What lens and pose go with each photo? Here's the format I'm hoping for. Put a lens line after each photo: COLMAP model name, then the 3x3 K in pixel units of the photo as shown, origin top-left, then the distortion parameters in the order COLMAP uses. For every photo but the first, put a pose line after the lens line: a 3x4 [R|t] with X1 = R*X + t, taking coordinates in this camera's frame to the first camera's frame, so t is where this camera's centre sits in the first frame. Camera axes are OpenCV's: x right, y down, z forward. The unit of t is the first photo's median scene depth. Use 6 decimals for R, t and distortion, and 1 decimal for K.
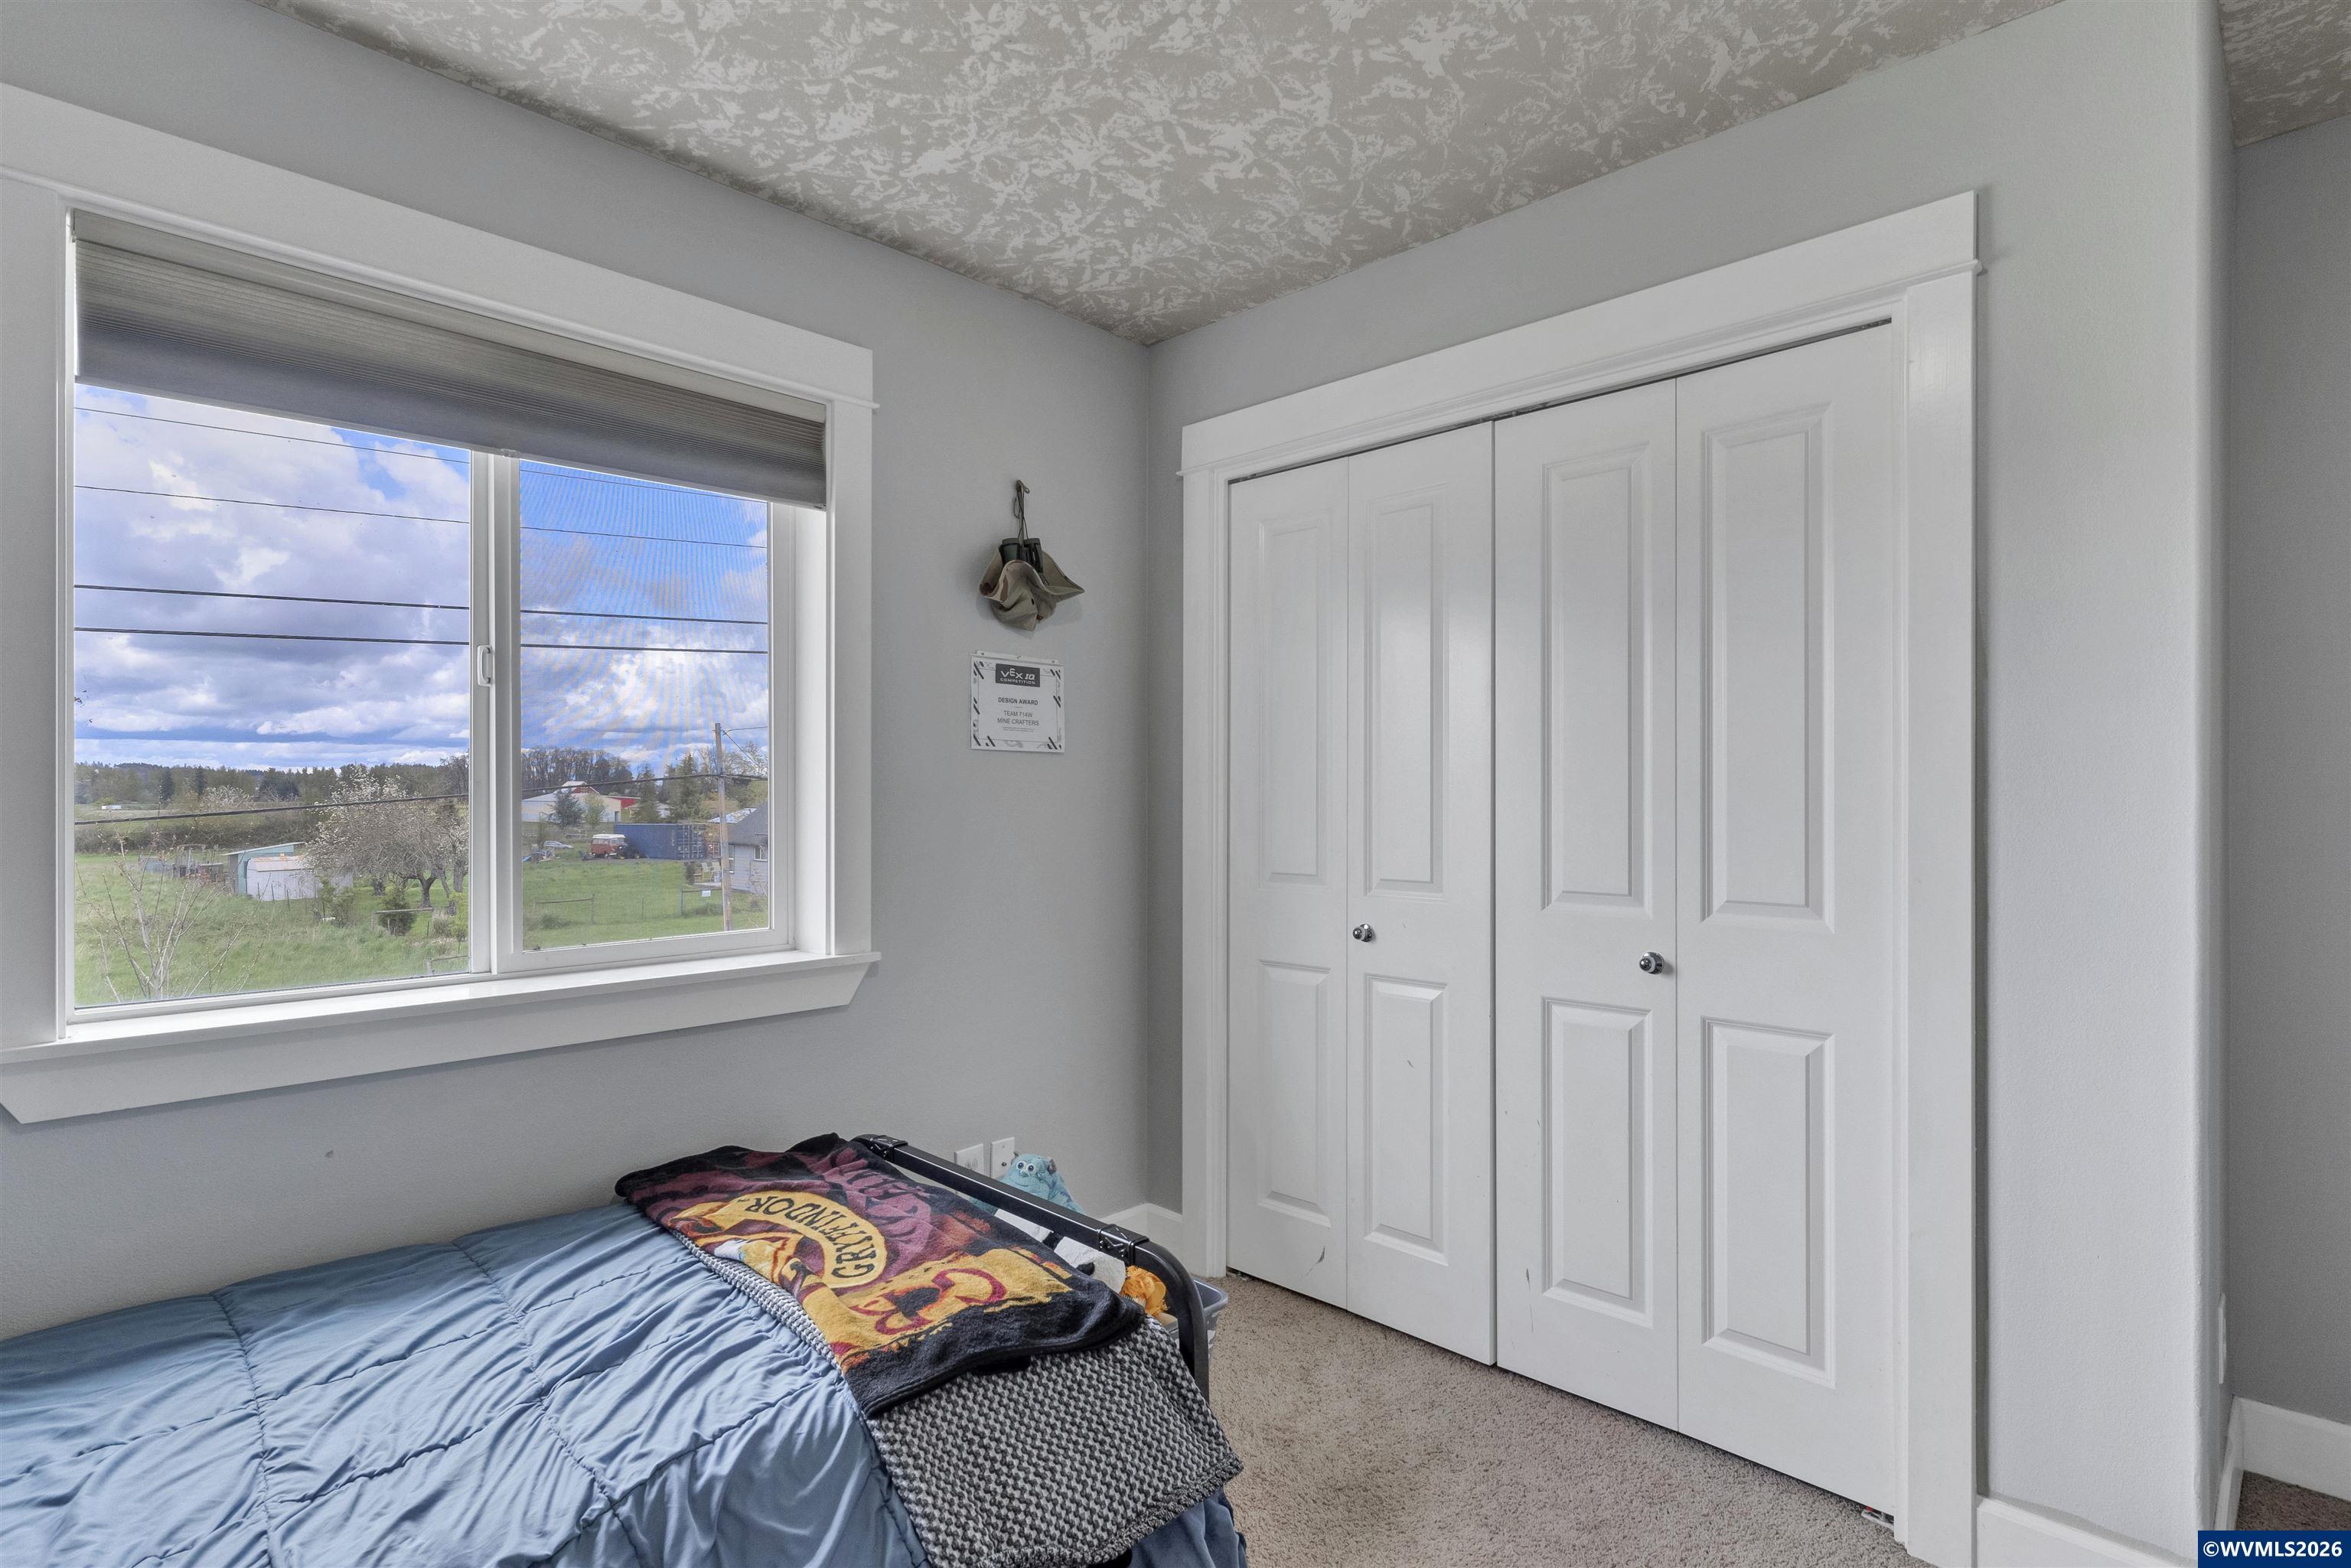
lens RADIAL K [[1141.6, 0, 1169.3], [0, 1141.6, 795.4], [0, 0, 1]] dist [-0.002298, -0.000844]
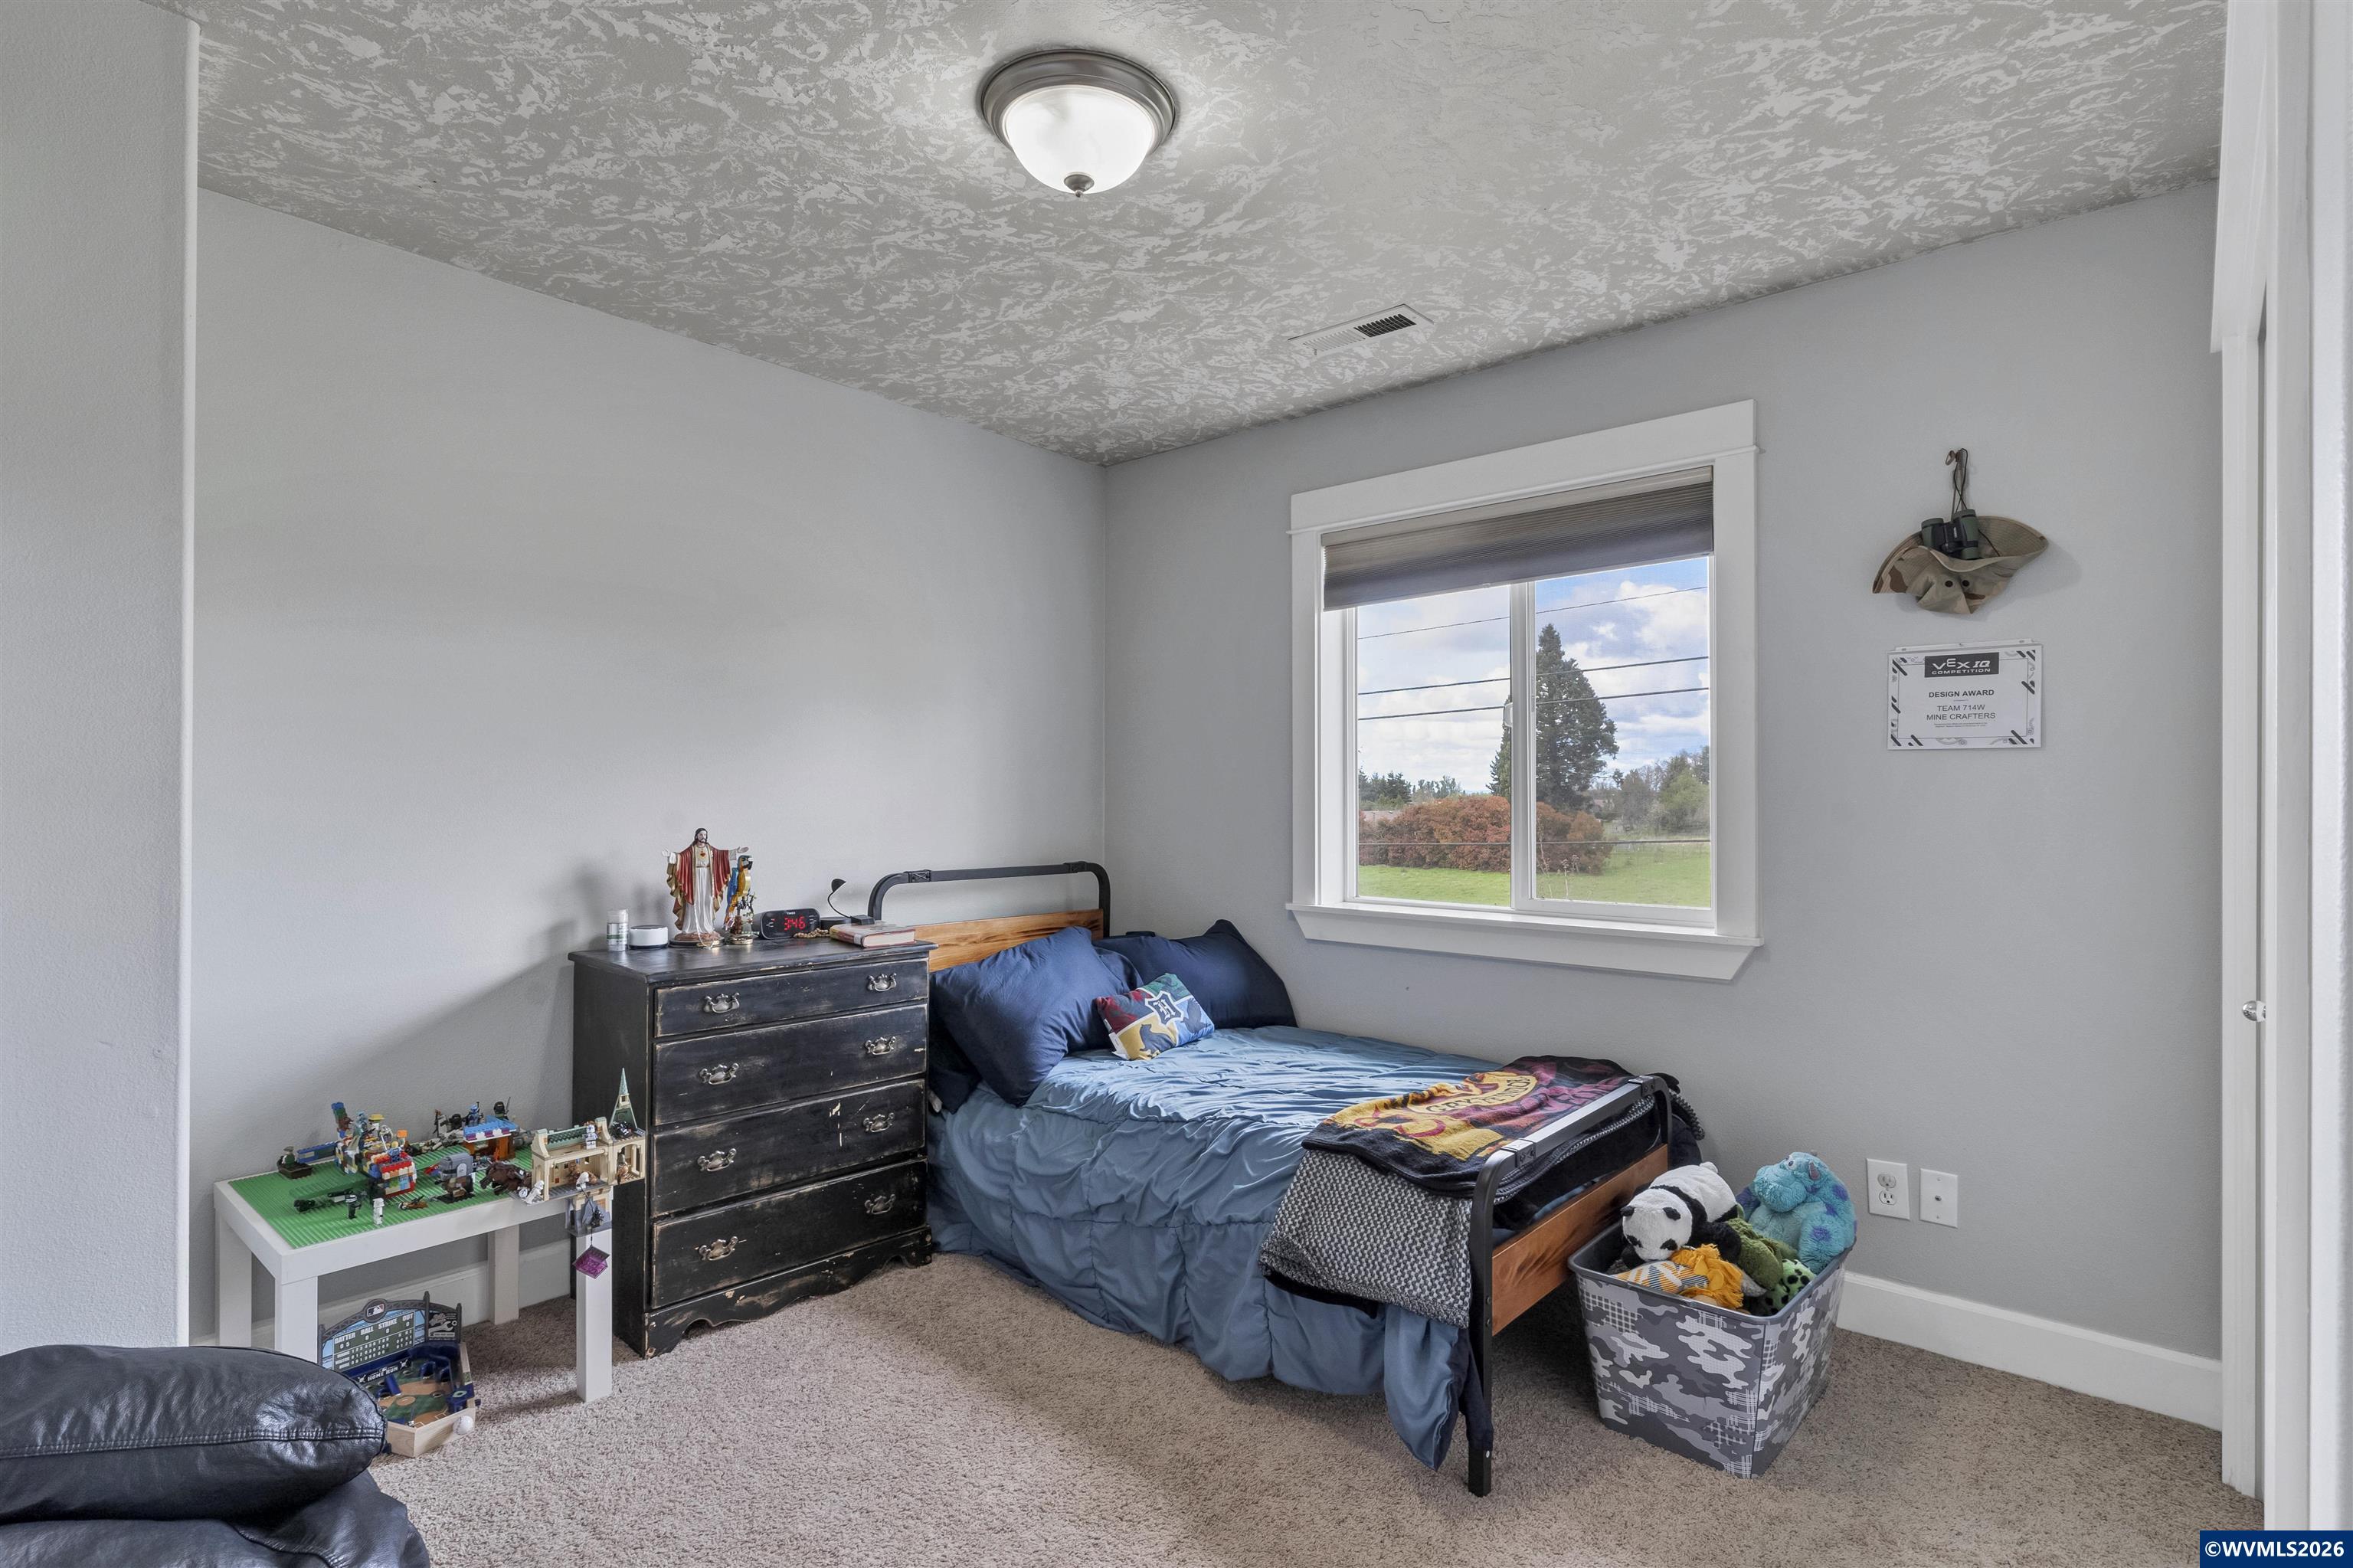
lens RADIAL K [[1142.7, 0, 1197.4], [0, 1142.7, 791.4], [0, 0, 1]] dist [-0.002298, -0.000844]
pose [[0.083716, -0.007390, -0.996462, 0.819187], [-0.003121, 0.999966, -0.007678, 0.004002], [0.996485, 0.003753, 0.083690, 0.373664]]
